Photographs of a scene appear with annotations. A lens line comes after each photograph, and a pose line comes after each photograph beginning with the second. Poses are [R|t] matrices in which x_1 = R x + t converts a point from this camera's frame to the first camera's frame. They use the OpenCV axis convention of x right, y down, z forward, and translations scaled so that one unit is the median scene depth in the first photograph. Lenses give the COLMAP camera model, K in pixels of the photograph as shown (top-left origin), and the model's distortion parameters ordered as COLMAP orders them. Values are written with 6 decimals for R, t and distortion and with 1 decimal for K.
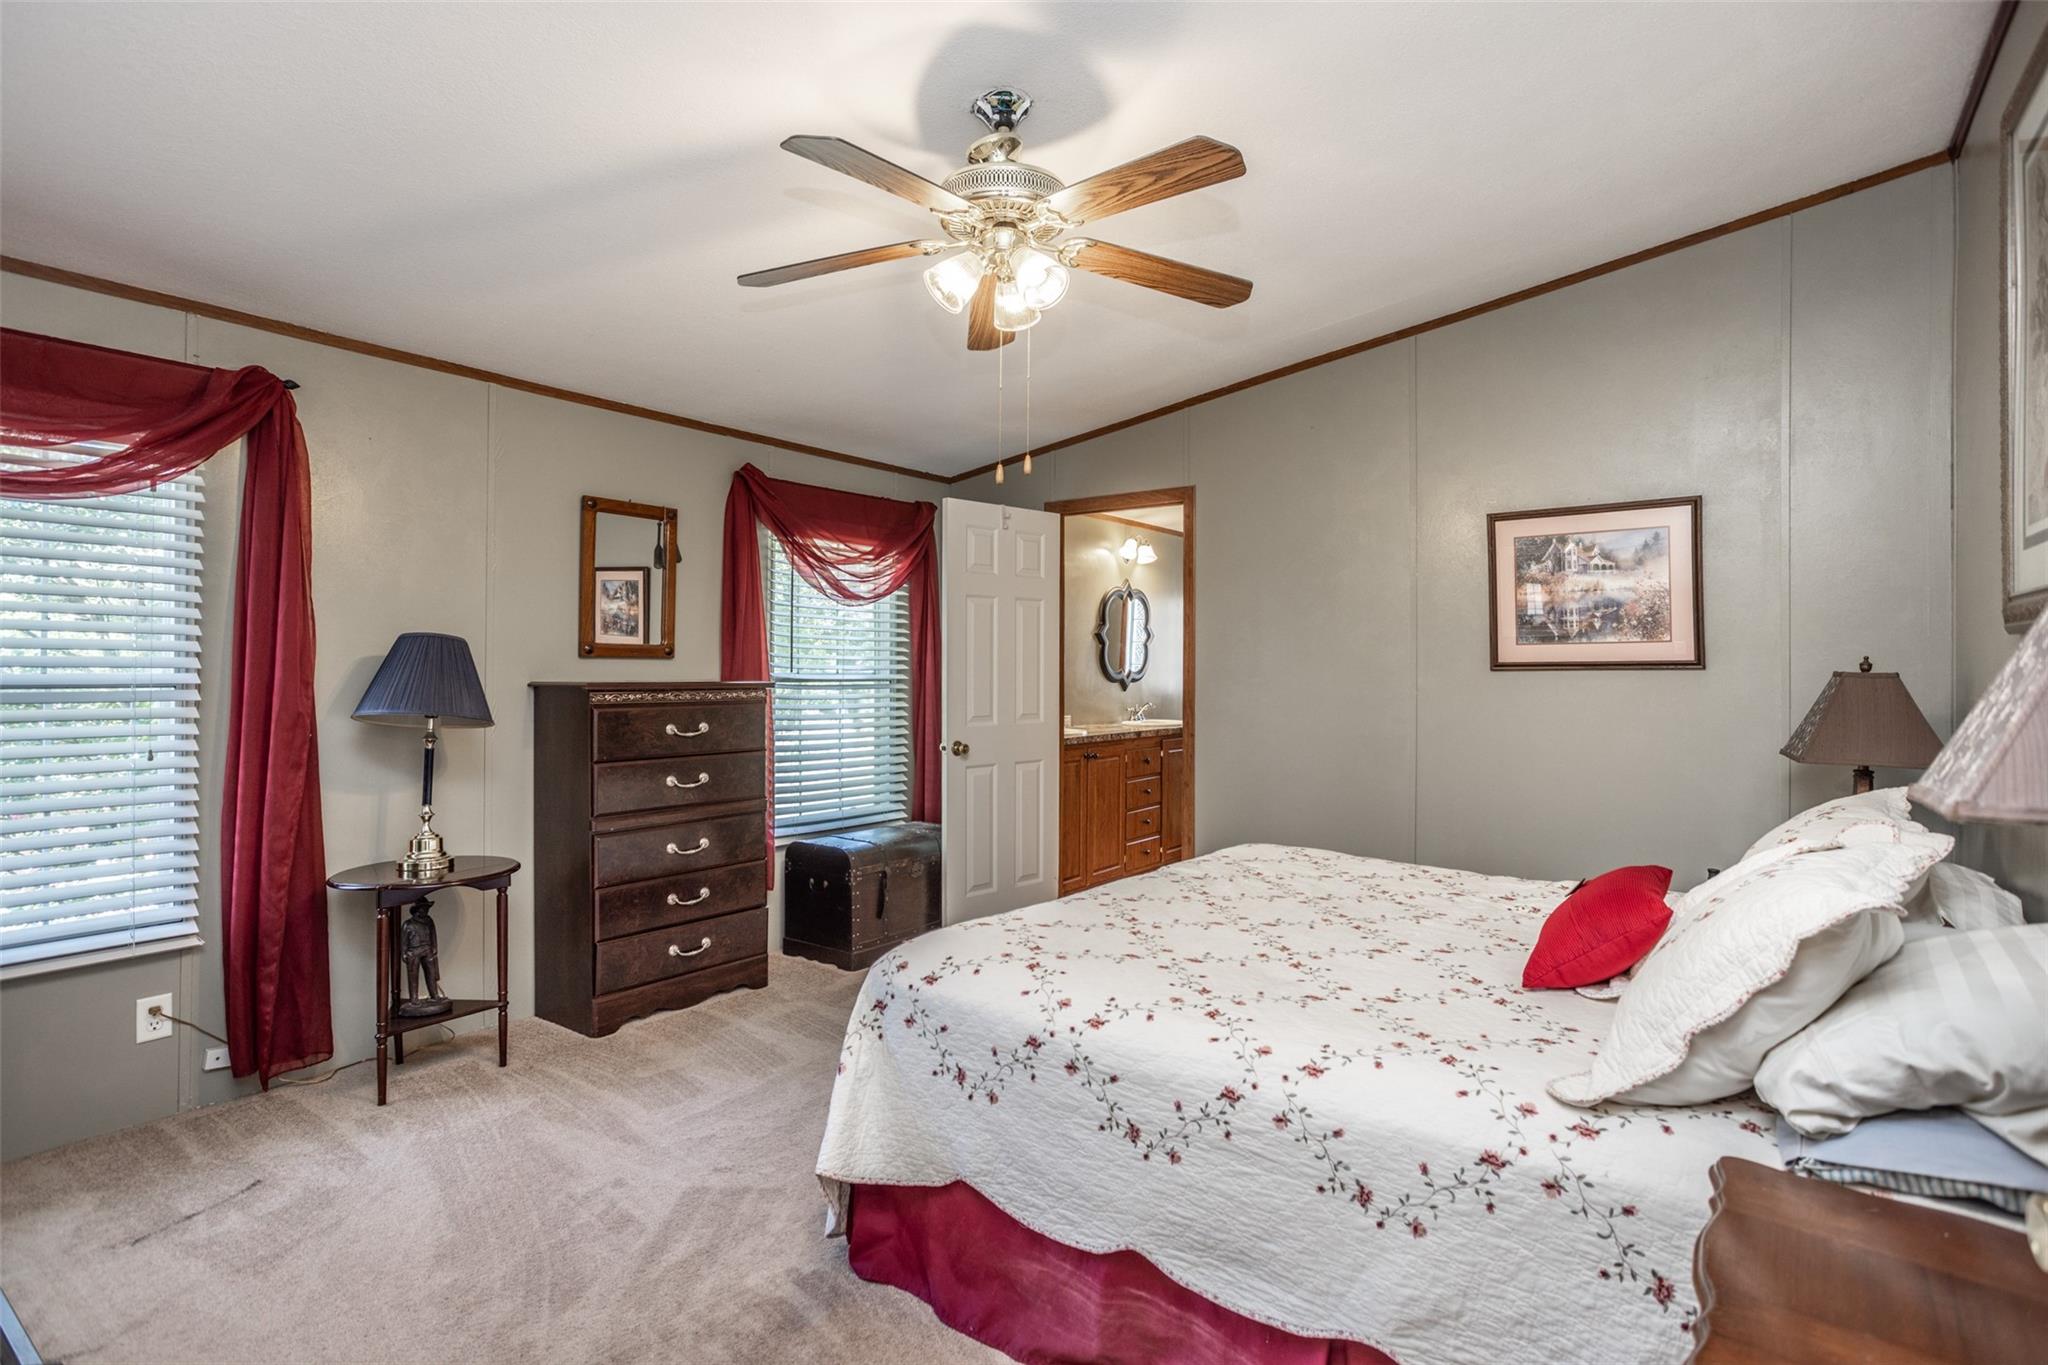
lens RADIAL K [[1020.1, 0, 1029.9], [0, 1020.1, 674.2], [0, 0, 1]] dist [-0.024389, 0.021381]
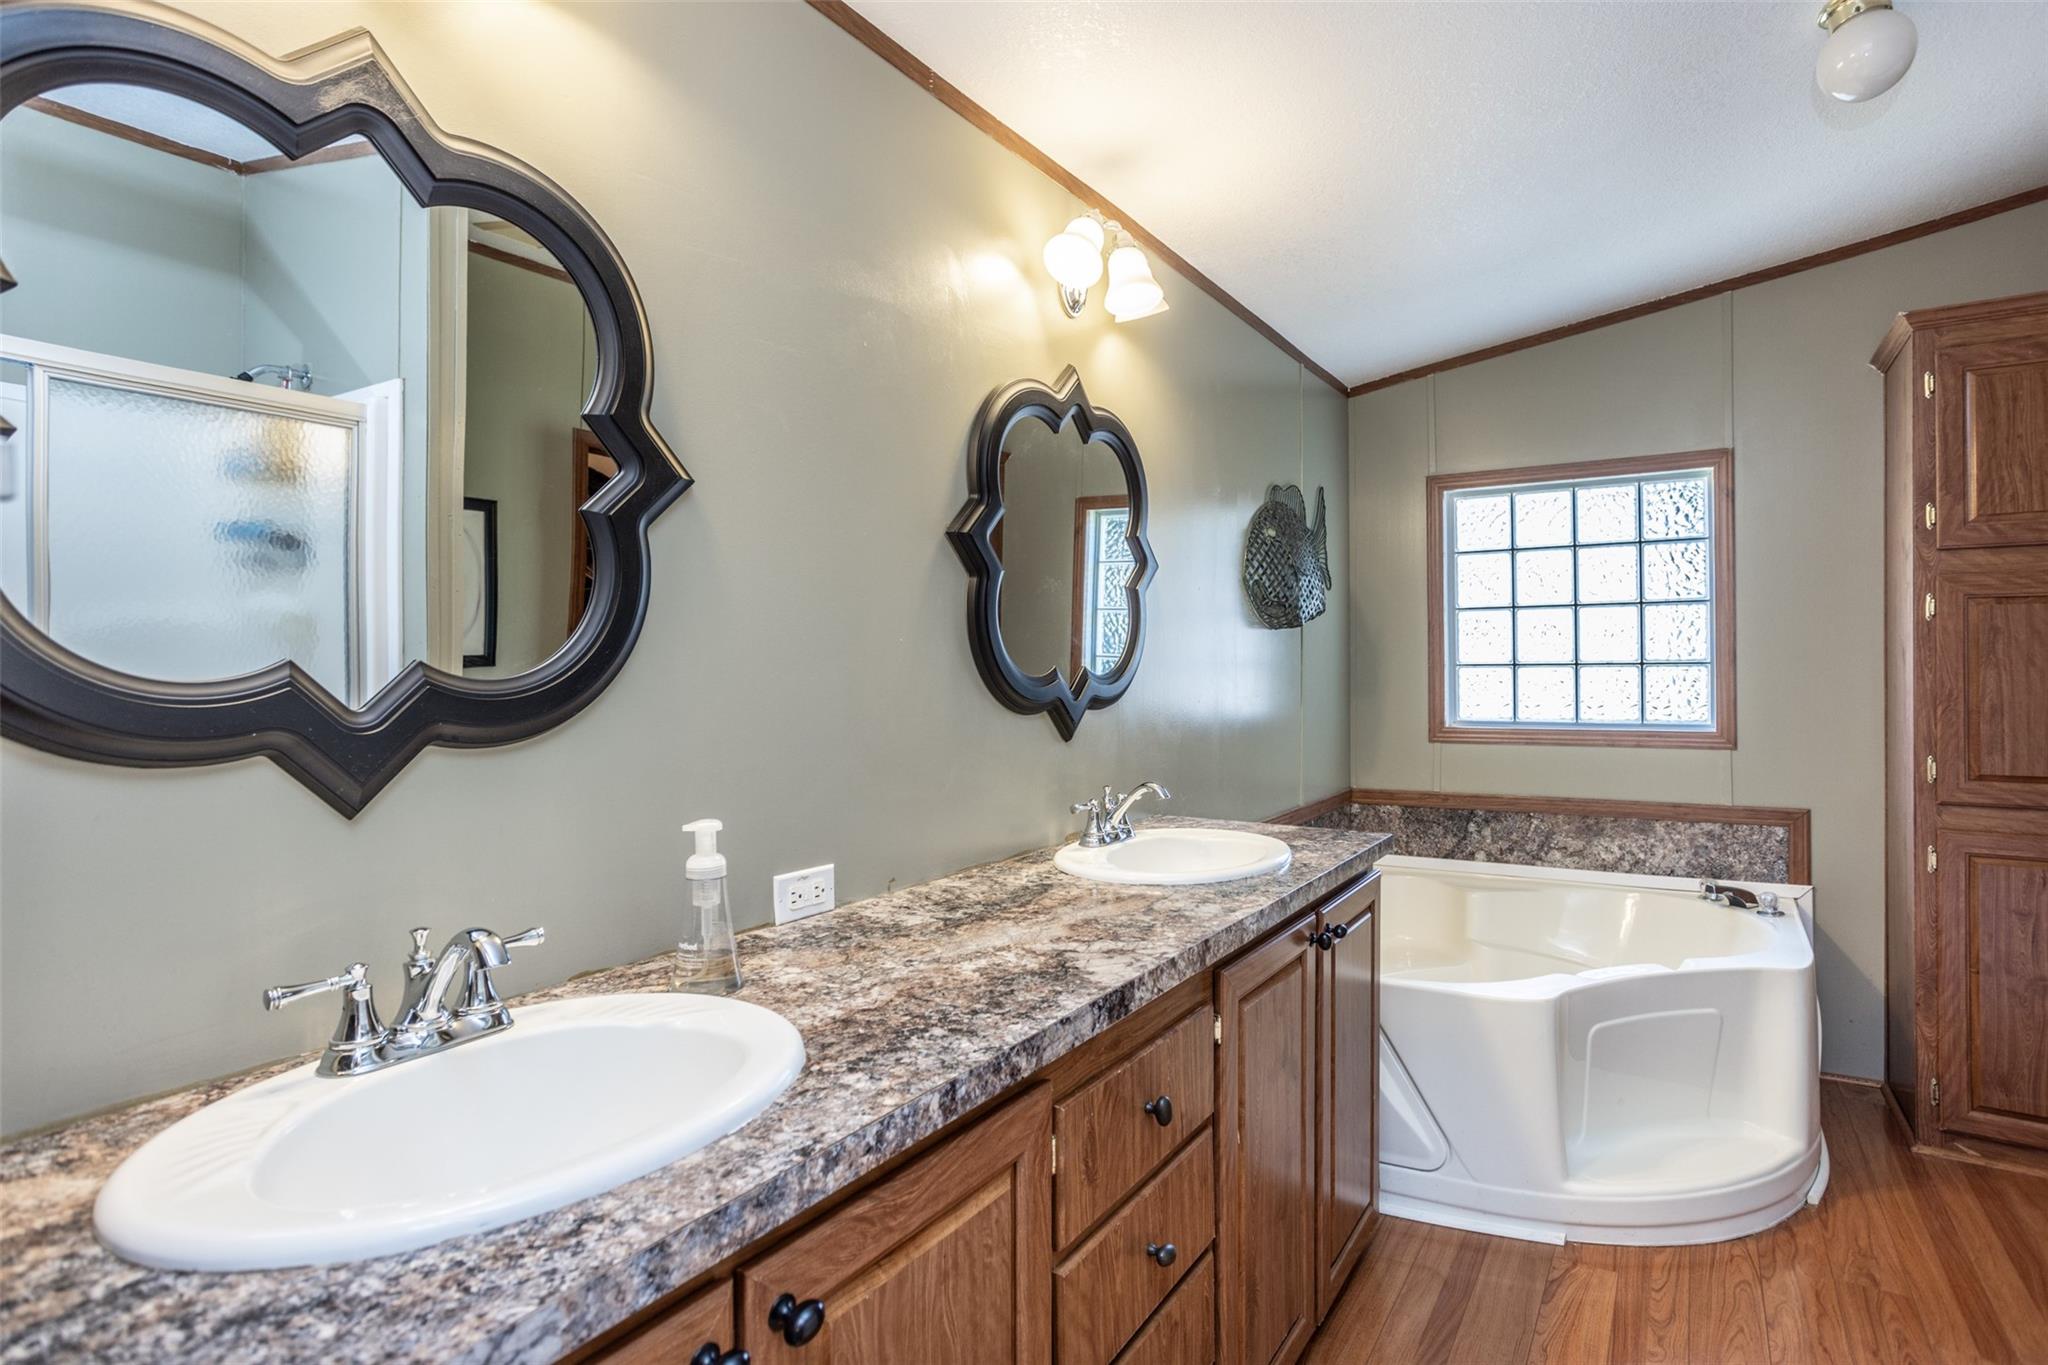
lens RADIAL K [[1020.1, 0, 1029.9], [0, 1020.1, 674.2], [0, 0, 1]] dist [-0.024389, 0.021381]
pose [[0.999490, -0.008231, 0.030850, 0.078603], [0.007933, 0.999921, 0.009775, -0.005124], [-0.030928, -0.009525, 0.999476, 0.756204]]
